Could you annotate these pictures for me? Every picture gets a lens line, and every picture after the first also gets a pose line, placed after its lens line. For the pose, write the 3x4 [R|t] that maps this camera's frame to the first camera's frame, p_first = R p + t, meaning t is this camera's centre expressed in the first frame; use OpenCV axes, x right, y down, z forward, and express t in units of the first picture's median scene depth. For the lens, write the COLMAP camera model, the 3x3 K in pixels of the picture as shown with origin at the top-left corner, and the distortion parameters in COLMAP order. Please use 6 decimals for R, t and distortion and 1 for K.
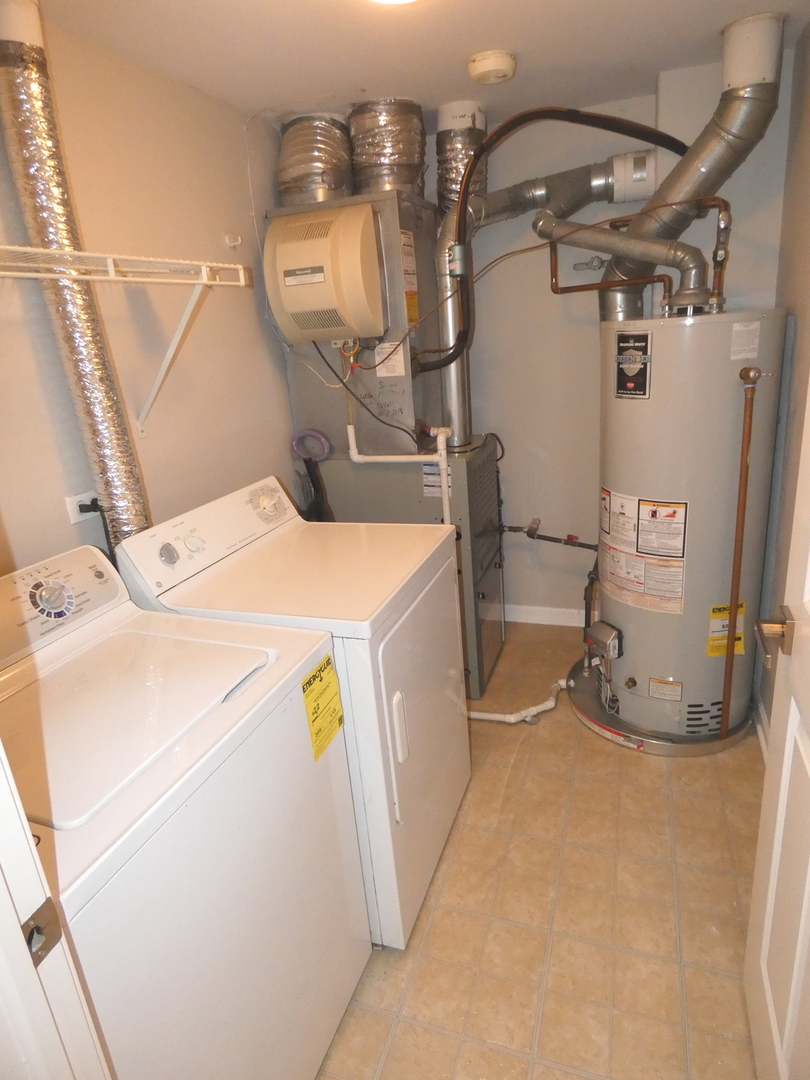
lens RADIAL K [[652.9, 0, 402.7], [0, 652.9, 536.1], [0, 0, 1]] dist [0.007050, 0.002185]
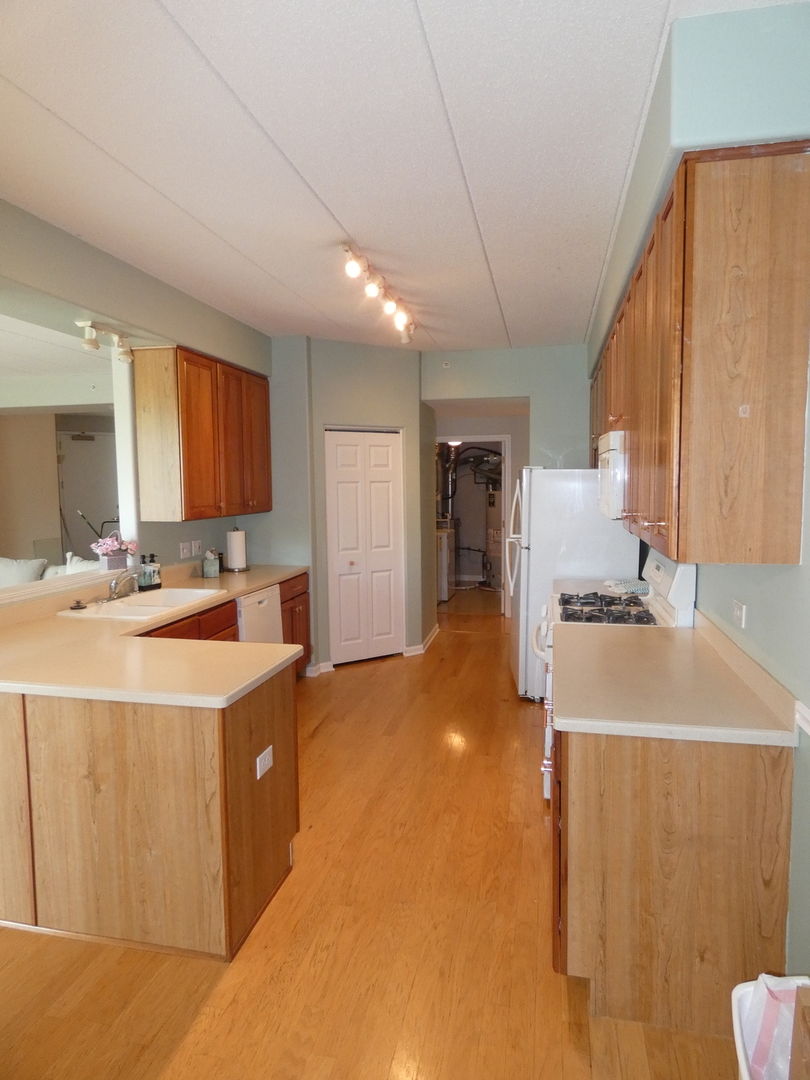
lens RADIAL K [[652.9, 0, 402.7], [0, 652.9, 536.1], [0, 0, 1]] dist [0.007050, 0.002185]
pose [[0.990883, 0.061111, 0.120064, -0.701787], [-0.029737, 0.968432, -0.247498, 0.988708], [-0.131399, 0.241672, 0.961420, -2.845917]]
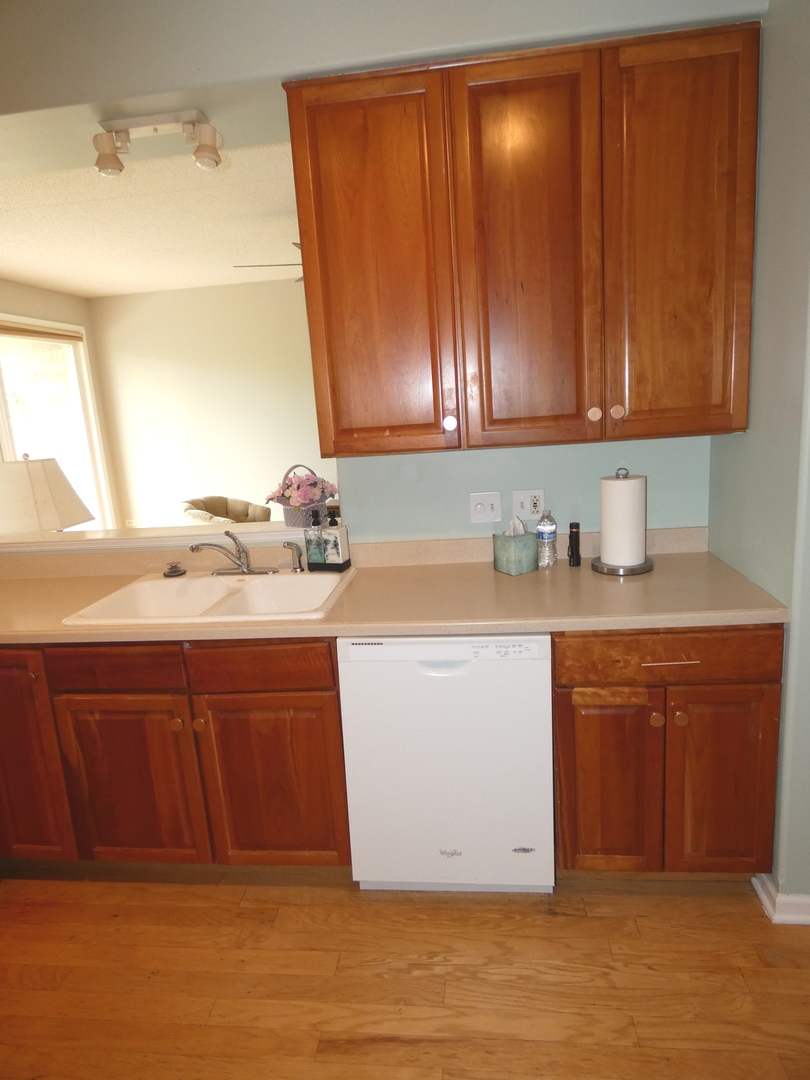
lens RADIAL K [[652.9, 0, 402.7], [0, 652.9, 536.1], [0, 0, 1]] dist [0.007050, 0.002185]
pose [[0.228388, 0.268303, -0.935870, -0.186464], [-0.261358, 0.942887, 0.206534, 0.425774], [0.937833, 0.197427, 0.285467, -1.242433]]
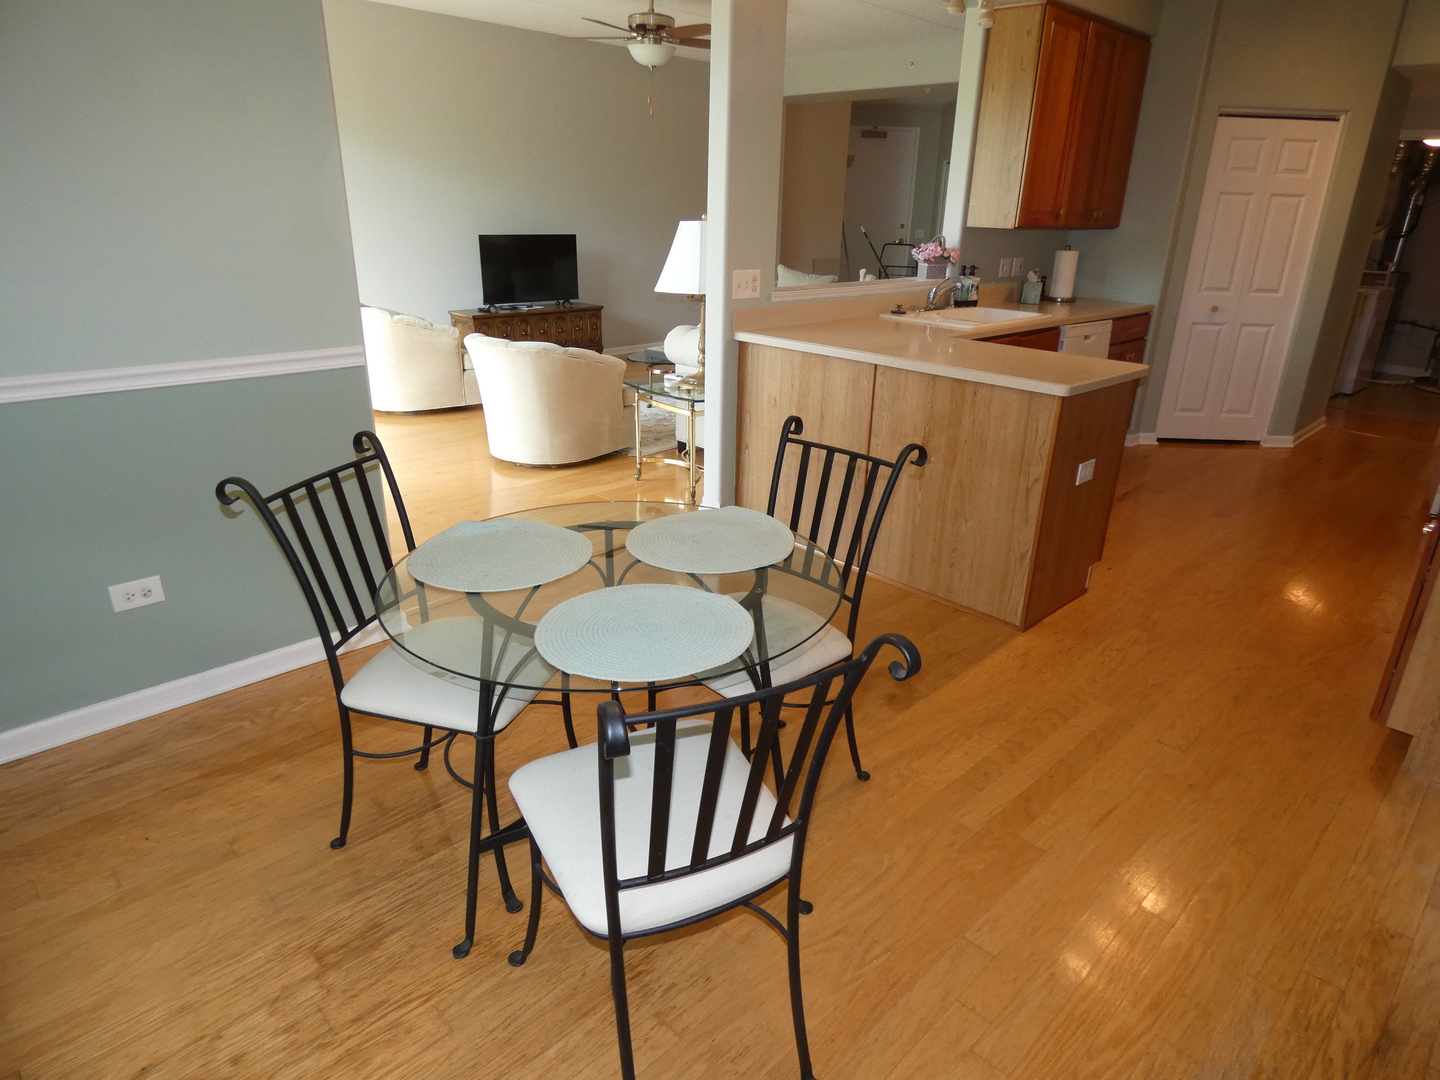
lens RADIAL K [[870.5, 0, 720.0], [0, 870.5, 540.0], [0, 0, 1]] dist [-0.015809, -0.001061]
pose [[0.889356, 0.258682, -0.377000, -0.741539], [-0.236801, 0.965957, 0.104179, 1.181272], [0.391115, -0.003378, 0.920336, -3.205676]]
